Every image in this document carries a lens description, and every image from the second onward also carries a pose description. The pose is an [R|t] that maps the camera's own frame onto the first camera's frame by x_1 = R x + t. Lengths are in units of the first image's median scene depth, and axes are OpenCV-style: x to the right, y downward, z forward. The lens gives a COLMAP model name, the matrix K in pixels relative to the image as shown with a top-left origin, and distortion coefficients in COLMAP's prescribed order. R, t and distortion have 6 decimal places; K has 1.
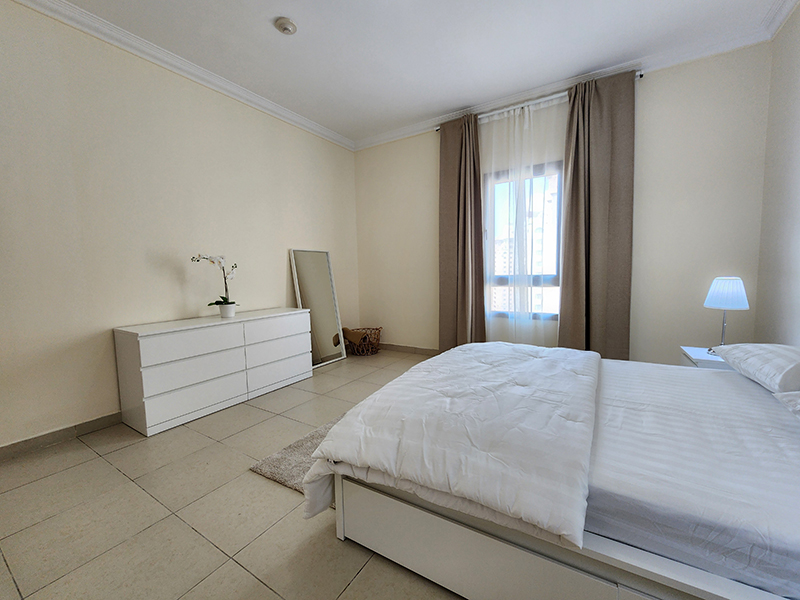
lens RADIAL K [[326.8, 0, 400.0], [0, 326.8, 300.0], [0, 0, 1]] dist [-0.000476, -0.000566]
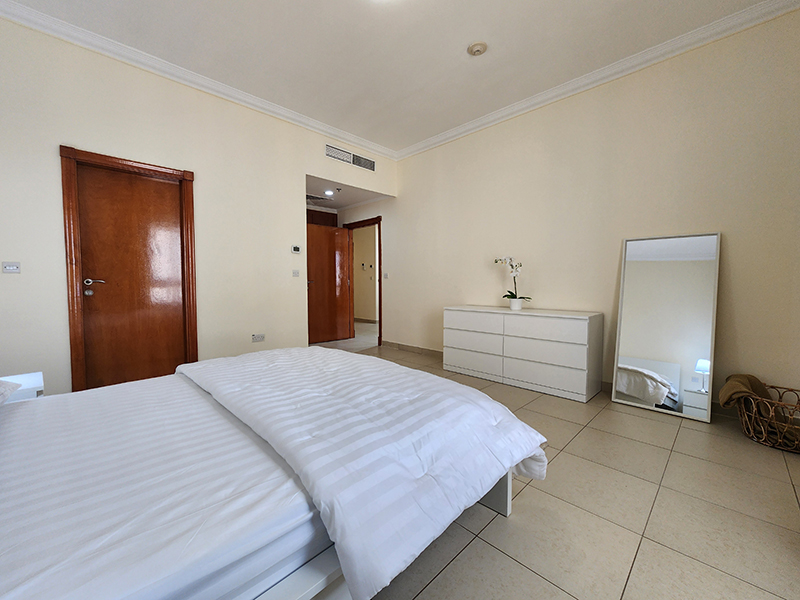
lens RADIAL K [[326.8, 0, 400.0], [0, 326.8, 300.0], [0, 0, 1]] dist [-0.000476, -0.000566]
pose [[-0.225086, 0.088425, -0.970318, 0.690960], [-0.066690, 0.992140, 0.105884, -0.078099], [0.972054, 0.088544, -0.217420, 0.864477]]
